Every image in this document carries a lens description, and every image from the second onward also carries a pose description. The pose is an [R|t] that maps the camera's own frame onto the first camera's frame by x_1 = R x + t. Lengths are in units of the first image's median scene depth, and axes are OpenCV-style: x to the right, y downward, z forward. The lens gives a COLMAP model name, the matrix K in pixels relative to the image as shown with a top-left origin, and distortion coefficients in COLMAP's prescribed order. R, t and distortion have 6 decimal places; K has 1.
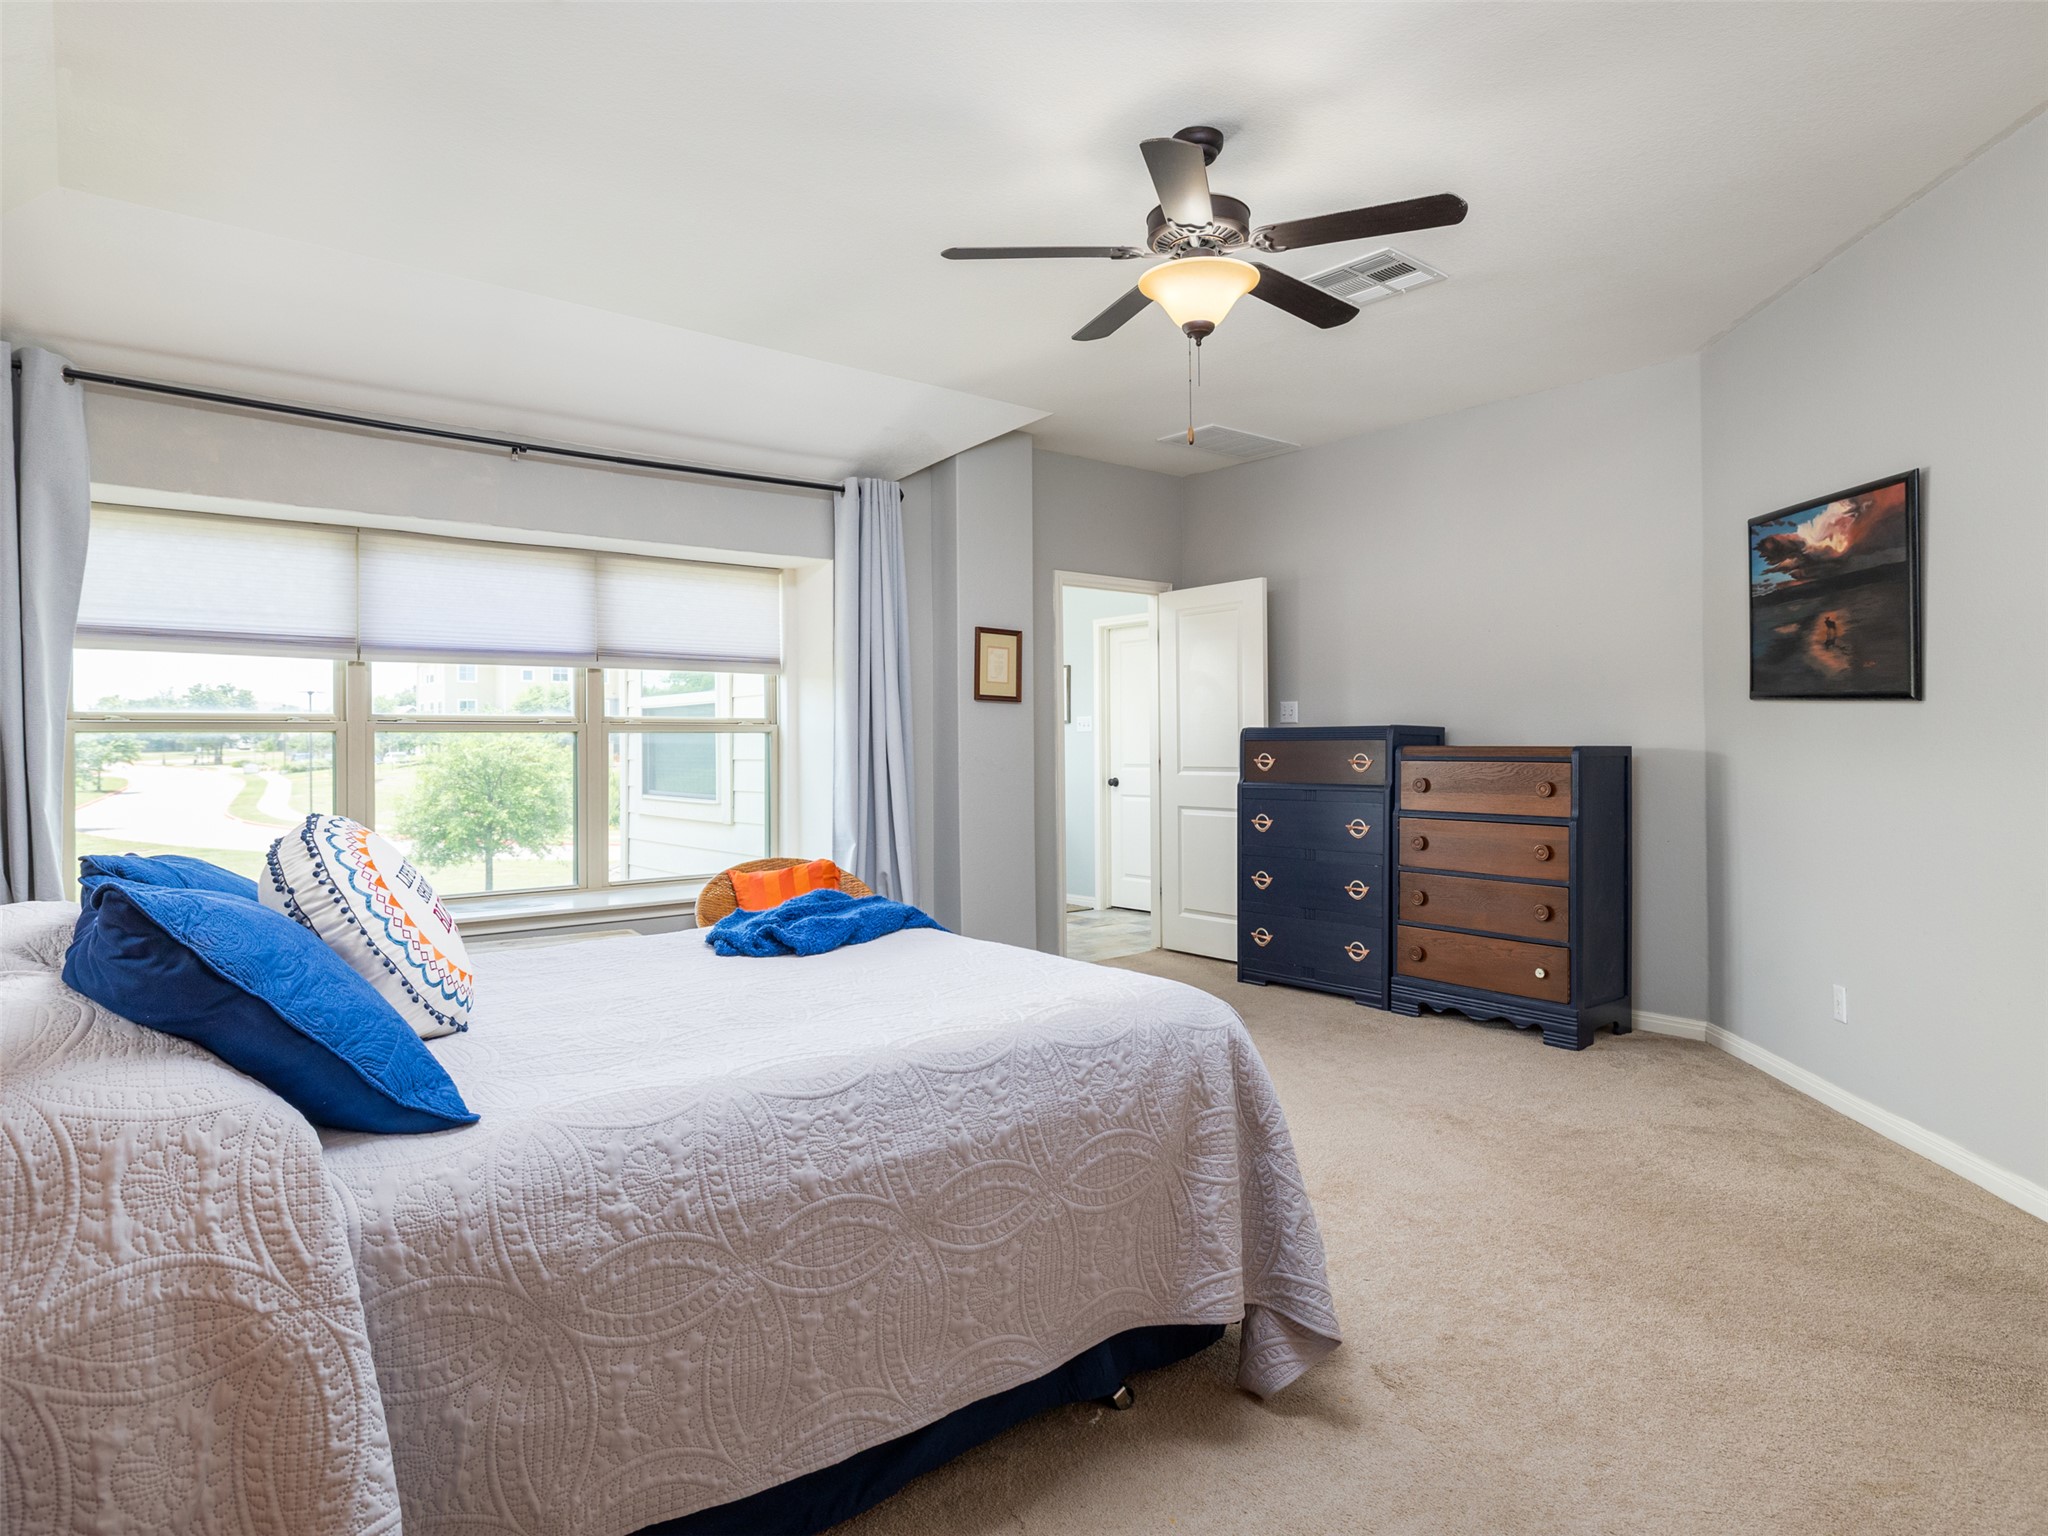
lens RADIAL K [[1167.7, 0, 1026.2], [0, 1167.7, 760.9], [0, 0, 1]] dist [-0.002705, -0.001022]
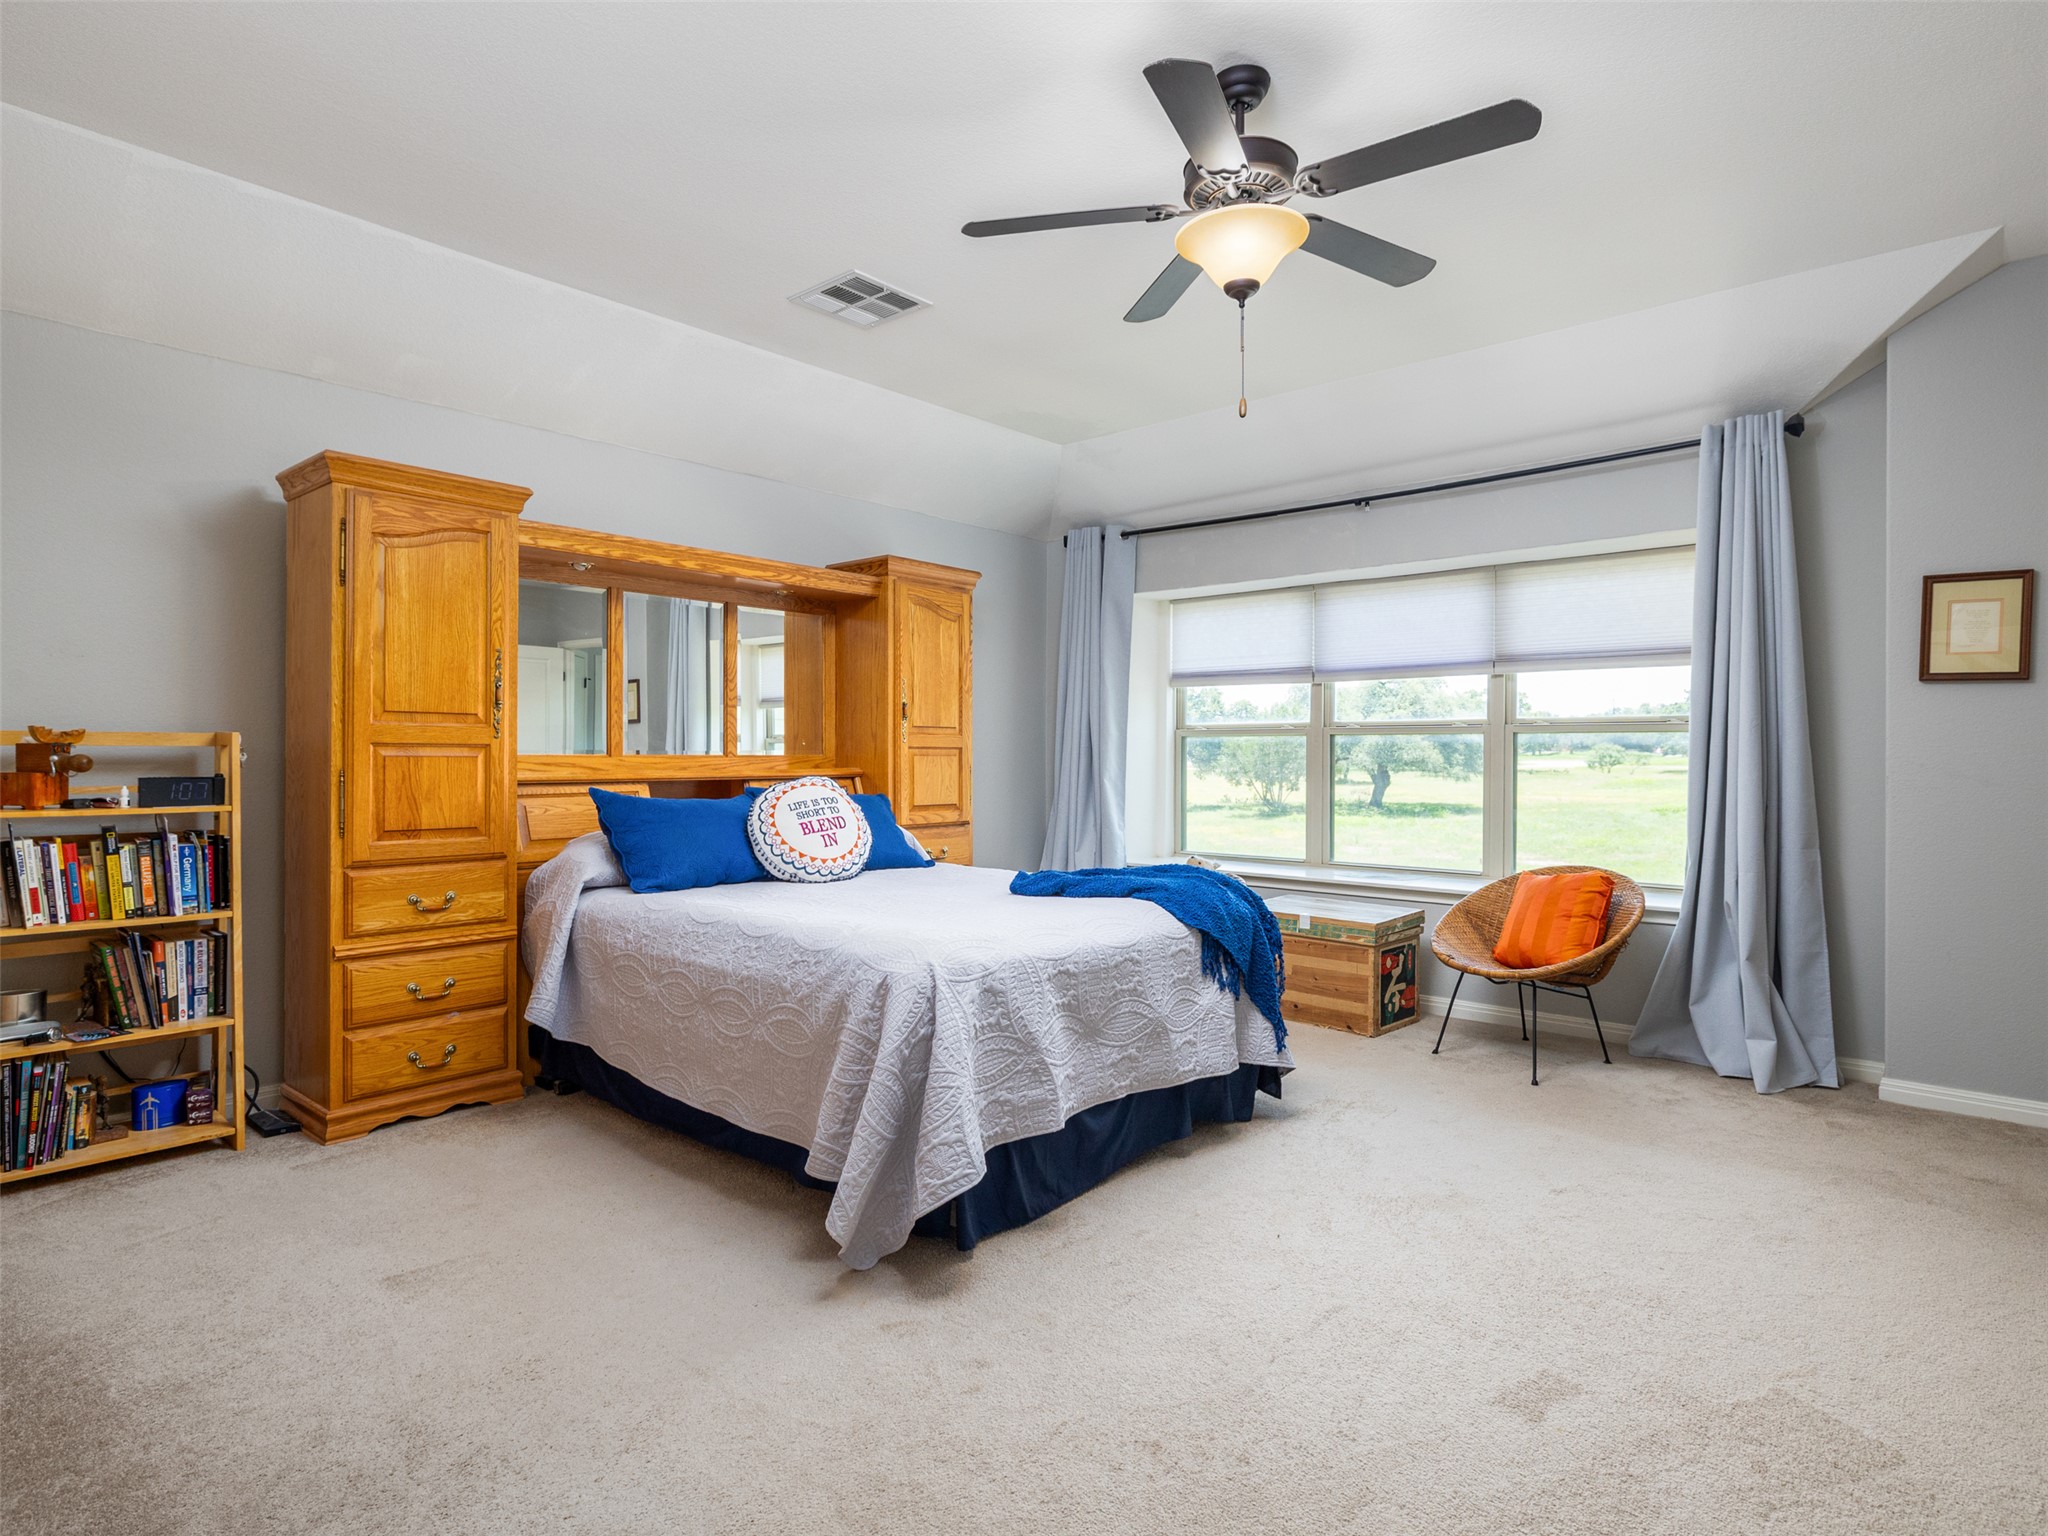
lens RADIAL K [[1131.9, 0, 1025.6], [0, 1131.9, 760.4], [0, 0, 1]] dist [-0.026947, -0.001255]
pose [[0.154824, 0.013960, -0.987843, 0.695063], [-0.014431, 0.999825, 0.011867, -0.006655], [0.987837, 0.012418, 0.154999, 0.483812]]
